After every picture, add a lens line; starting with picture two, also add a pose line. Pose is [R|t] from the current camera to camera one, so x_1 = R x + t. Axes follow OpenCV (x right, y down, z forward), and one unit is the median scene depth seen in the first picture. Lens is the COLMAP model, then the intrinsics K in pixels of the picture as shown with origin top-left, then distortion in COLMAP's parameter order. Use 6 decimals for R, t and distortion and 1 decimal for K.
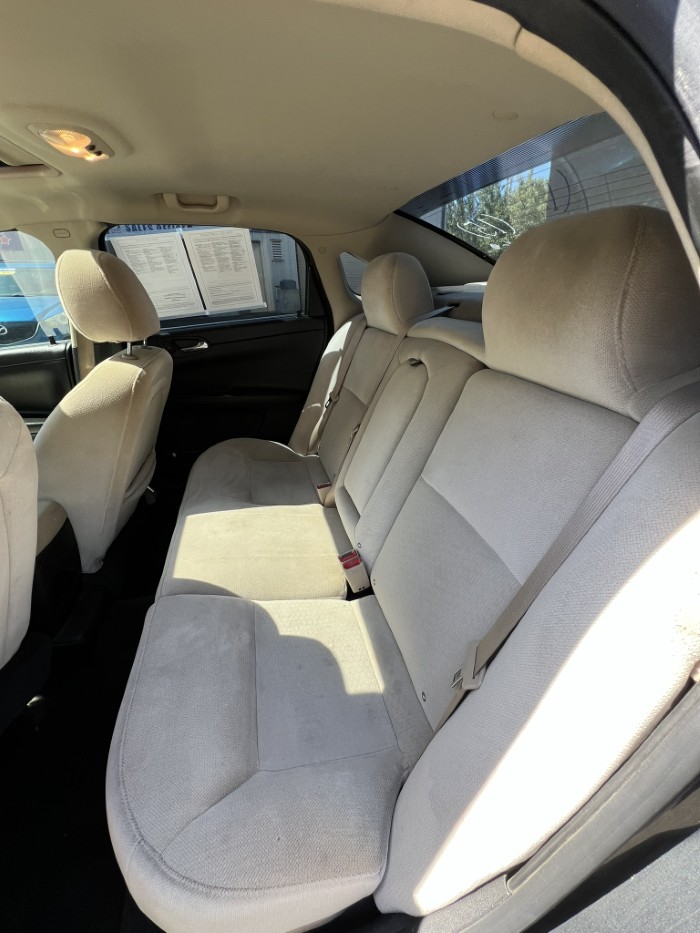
lens RADIAL K [[375.8, 0, 350.0], [0, 375.8, 466.5], [0, 0, 1]] dist [-0.000548, 0.000524]
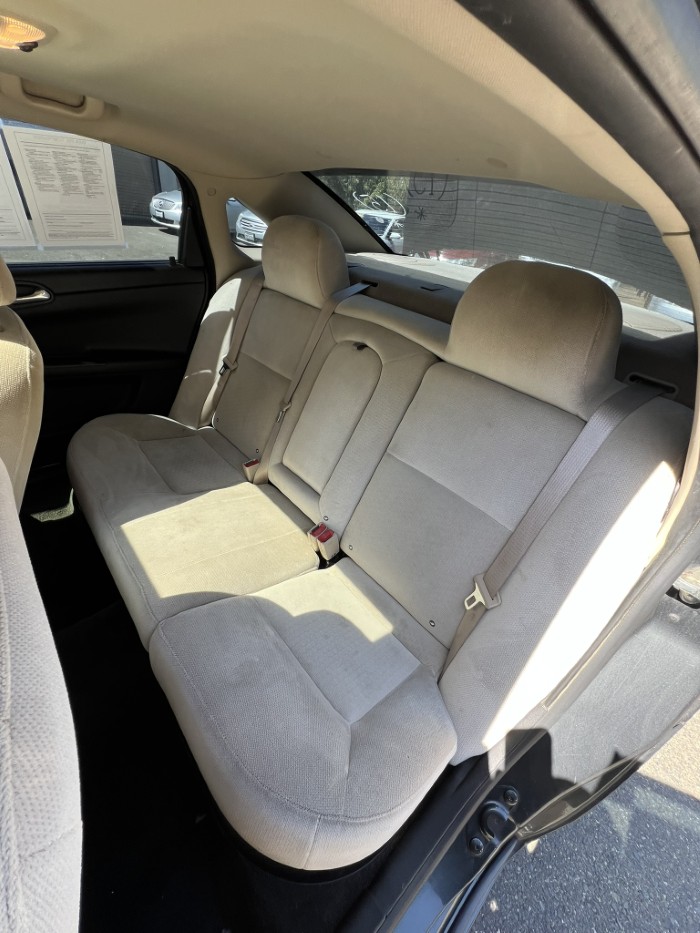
lens RADIAL K [[375.8, 0, 350.0], [0, 375.8, 466.5], [0, 0, 1]] dist [-0.000548, 0.000524]
pose [[0.872076, -0.142960, 0.468023, -0.313513], [0.066258, 0.982065, 0.176516, -0.098321], [-0.484864, -0.122925, 0.865908, 0.028993]]
